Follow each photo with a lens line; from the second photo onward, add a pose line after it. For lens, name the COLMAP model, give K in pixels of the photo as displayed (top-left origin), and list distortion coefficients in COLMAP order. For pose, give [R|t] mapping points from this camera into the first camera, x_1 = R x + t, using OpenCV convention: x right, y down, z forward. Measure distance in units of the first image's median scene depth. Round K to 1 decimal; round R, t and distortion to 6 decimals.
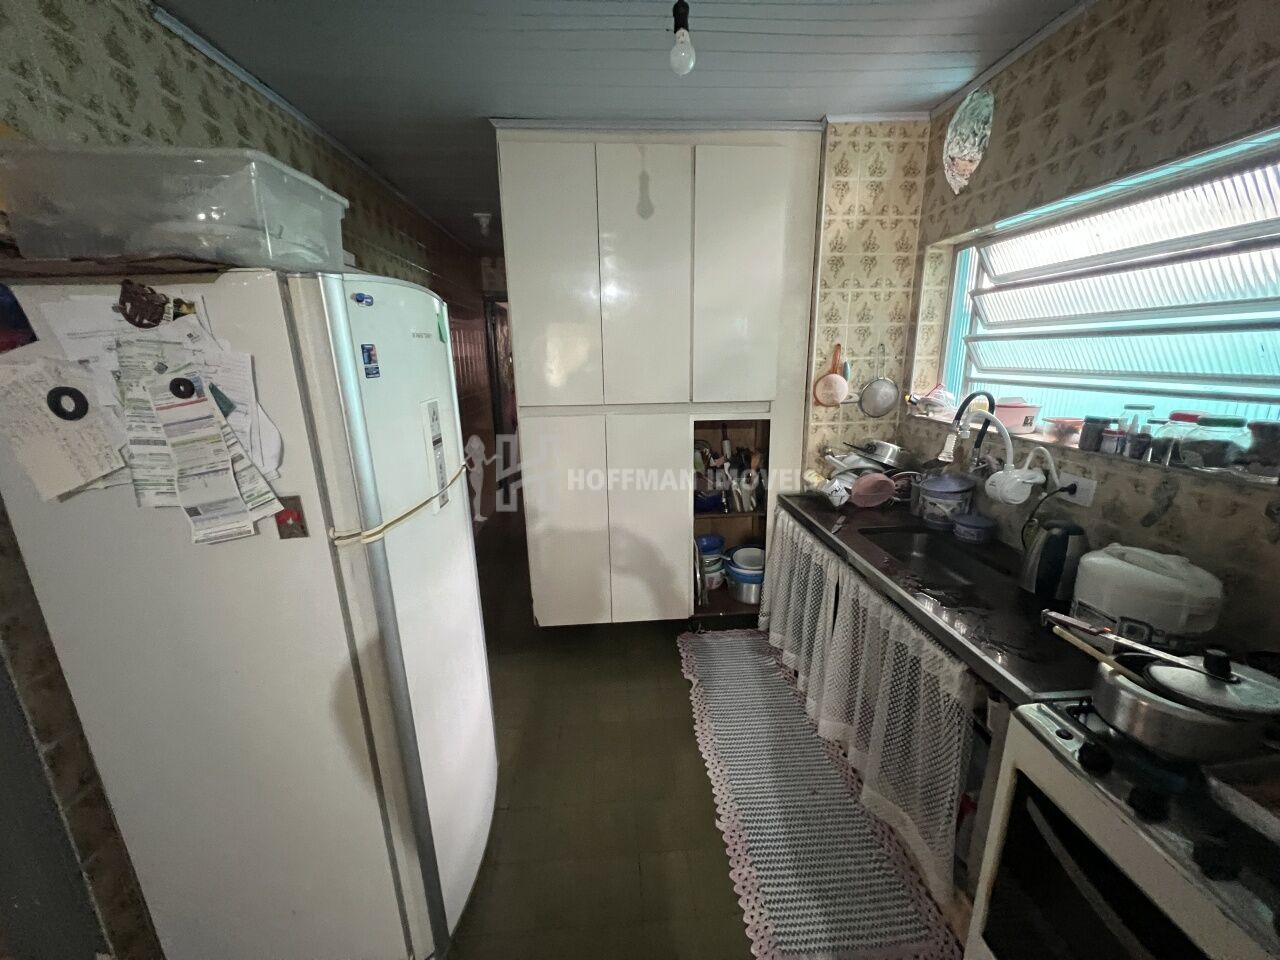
lens RADIAL K [[512.4, 0, 640.0], [0, 512.4, 480.0], [0, 0, 1]] dist [-0.001284, 0.000163]
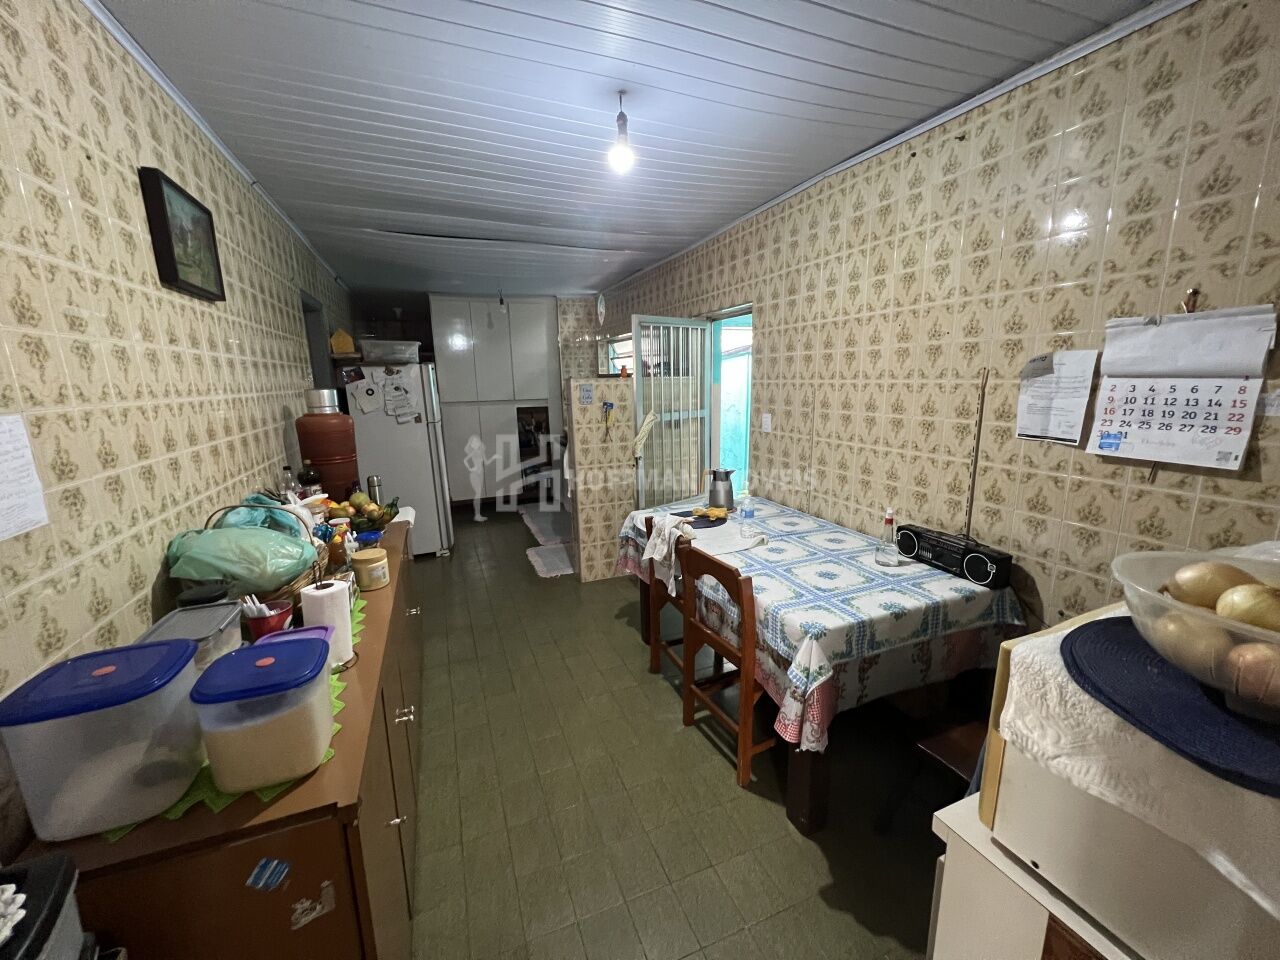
lens RADIAL K [[512.4, 0, 640.0], [0, 512.4, 480.0], [0, 0, 1]] dist [-0.001284, 0.000163]
pose [[0.950753, -0.066228, 0.302792, -0.113682], [0.081075, 0.996031, -0.036717, 0.433395], [-0.299158, 0.059458, 0.952349, -1.755299]]
